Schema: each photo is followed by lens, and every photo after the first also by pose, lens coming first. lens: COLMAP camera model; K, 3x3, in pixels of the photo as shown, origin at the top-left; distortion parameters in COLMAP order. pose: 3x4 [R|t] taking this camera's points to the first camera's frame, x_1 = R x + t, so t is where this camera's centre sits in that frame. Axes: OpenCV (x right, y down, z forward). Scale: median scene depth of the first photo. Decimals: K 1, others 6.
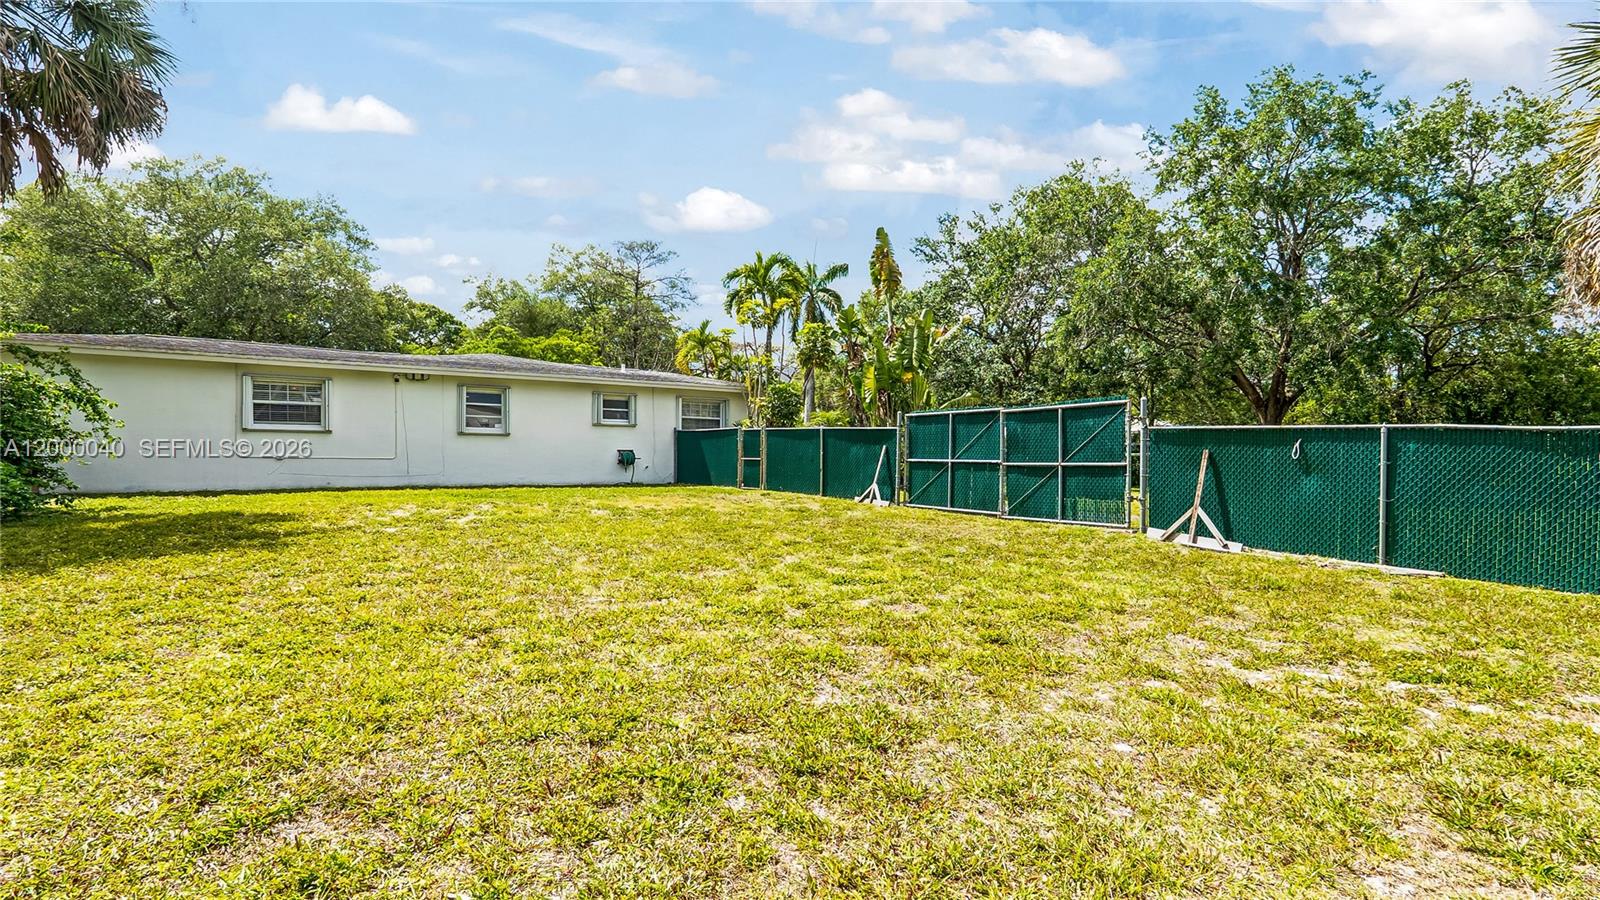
lens RADIAL K [[748.0, 0, 805.1], [0, 748.0, 452.6], [0, 0, 1]] dist [-0.004046, 0.000797]
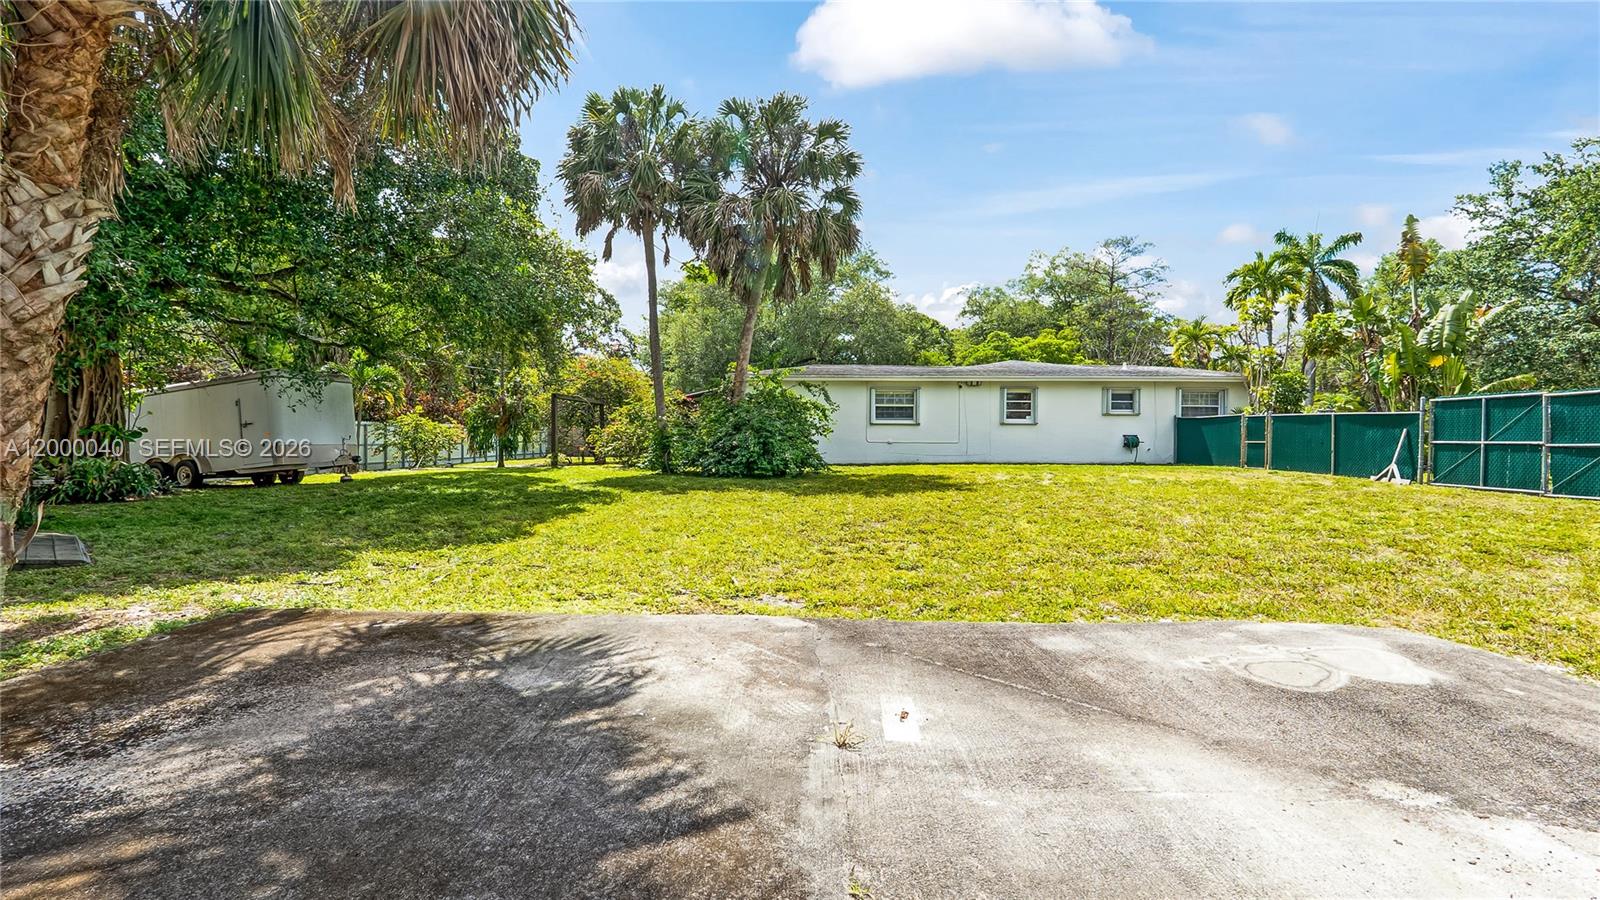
lens RADIAL K [[748.0, 0, 797.4], [0, 748.0, 451.2], [0, 0, 1]] dist [-0.004046, 0.000797]
pose [[0.833921, 0.003443, -0.551874, -0.024912], [0.006395, 0.999853, 0.015901, -0.000088], [0.551847, -0.016789, 0.833776, -0.308296]]
